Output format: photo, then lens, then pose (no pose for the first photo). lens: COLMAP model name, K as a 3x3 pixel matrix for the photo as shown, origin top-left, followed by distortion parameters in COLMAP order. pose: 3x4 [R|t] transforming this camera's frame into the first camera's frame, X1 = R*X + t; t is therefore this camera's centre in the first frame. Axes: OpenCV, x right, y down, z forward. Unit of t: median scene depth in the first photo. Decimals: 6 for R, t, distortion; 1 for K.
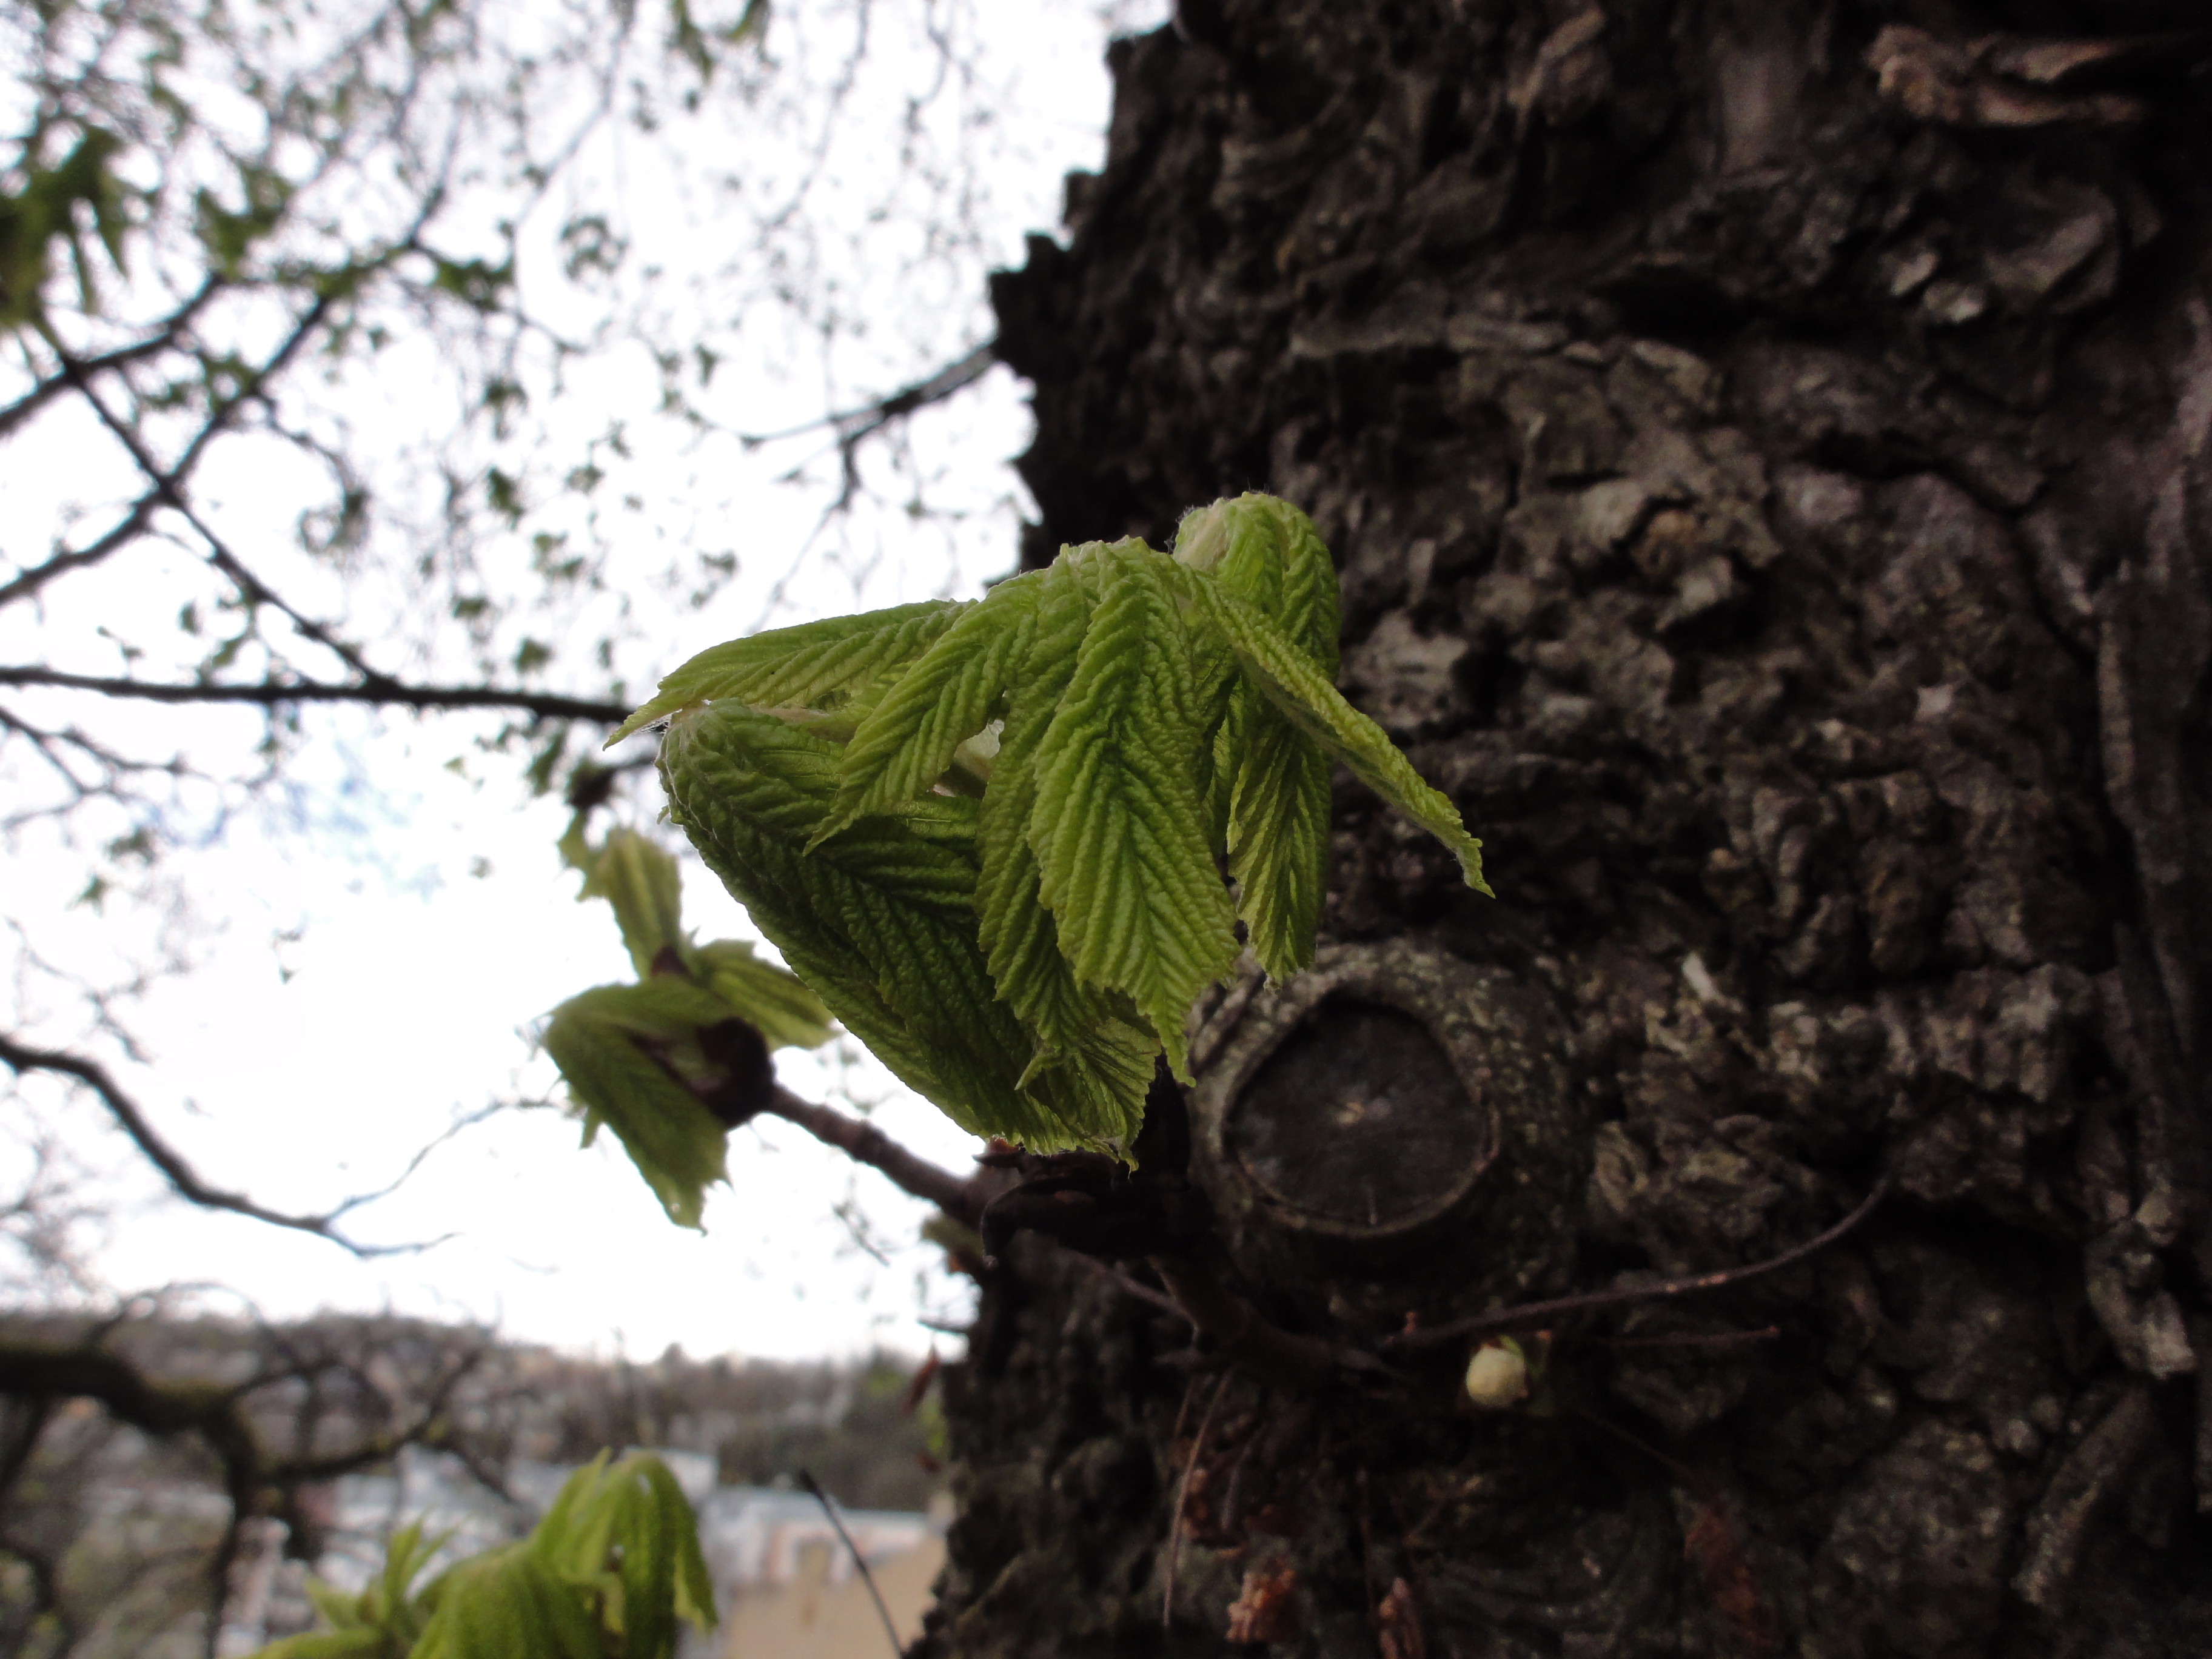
lens RADIAL K [[1611.4, 0, 1106.0], [0, 1611.4, 829.5], [0, 0, 1]] dist [0.053847, -0.001831]
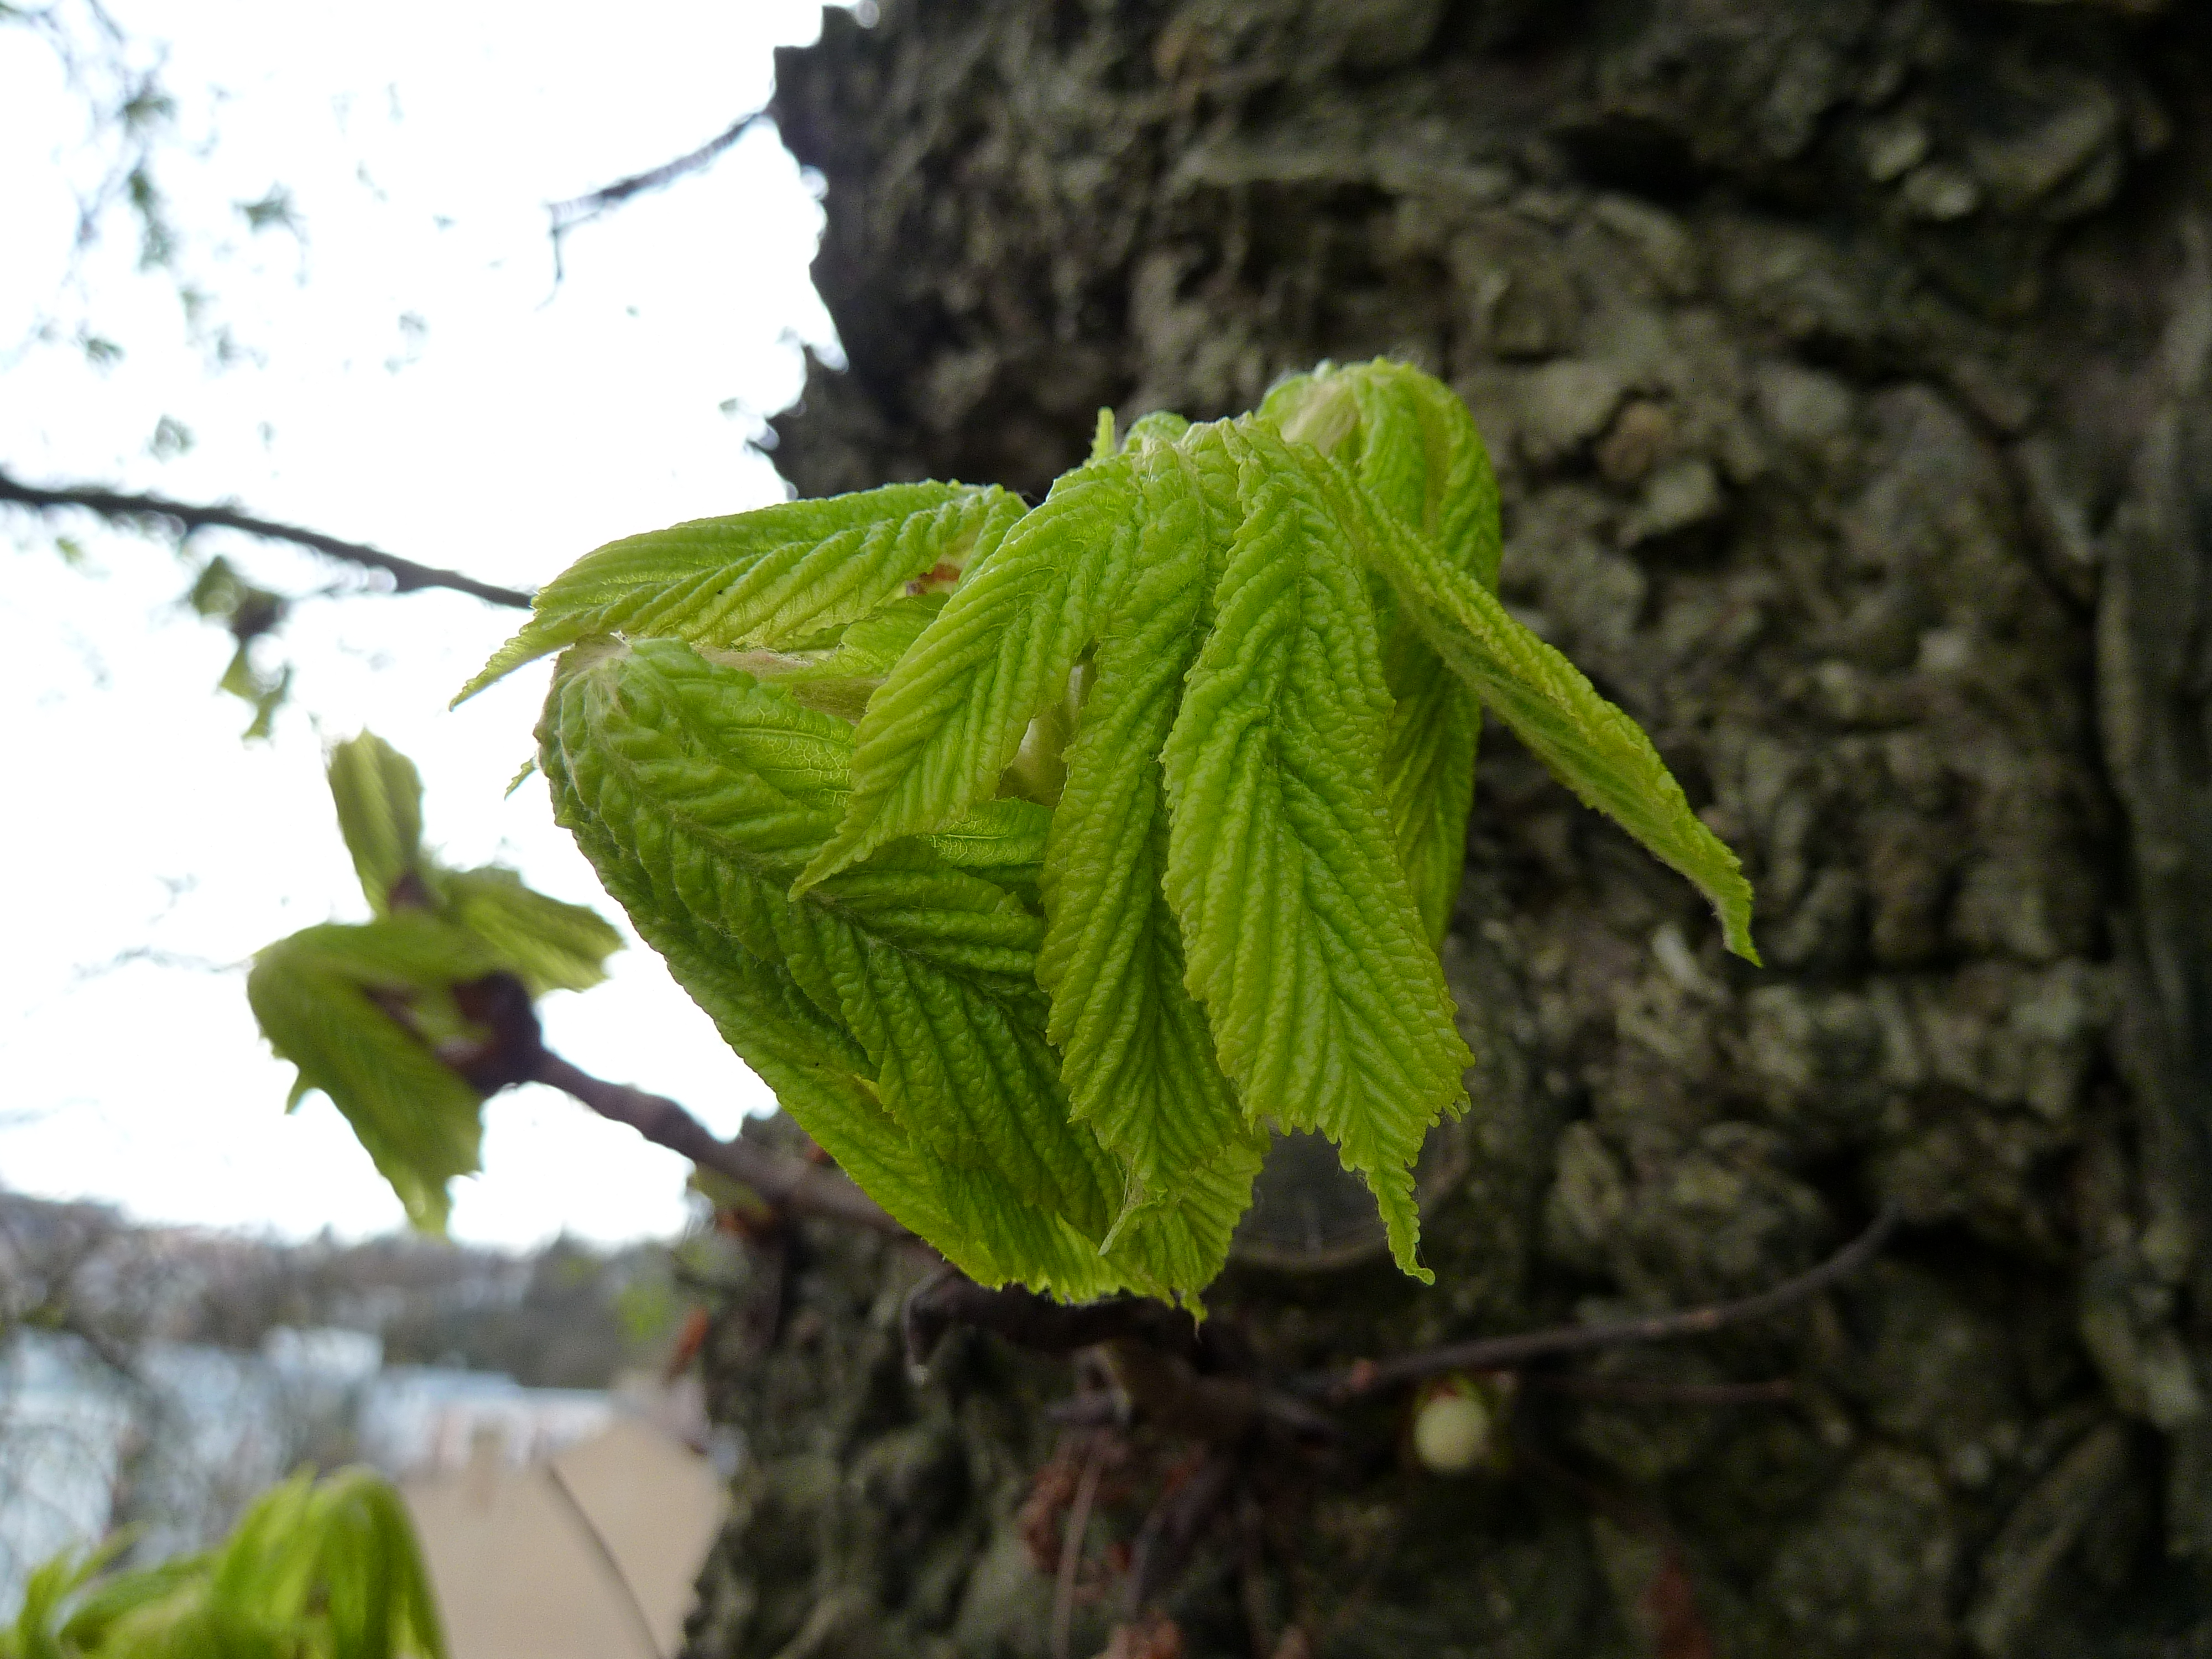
lens RADIAL K [[1711.4, 0, 1106.0], [0, 1711.4, 829.5], [0, 0, 1]] dist [0.002733, 0.004063]
pose [[0.986403, 0.036219, 0.160305, -0.085890], [-0.049092, 0.995815, 0.077083, -0.033548], [-0.156843, -0.083904, 0.984053, 0.164816]]
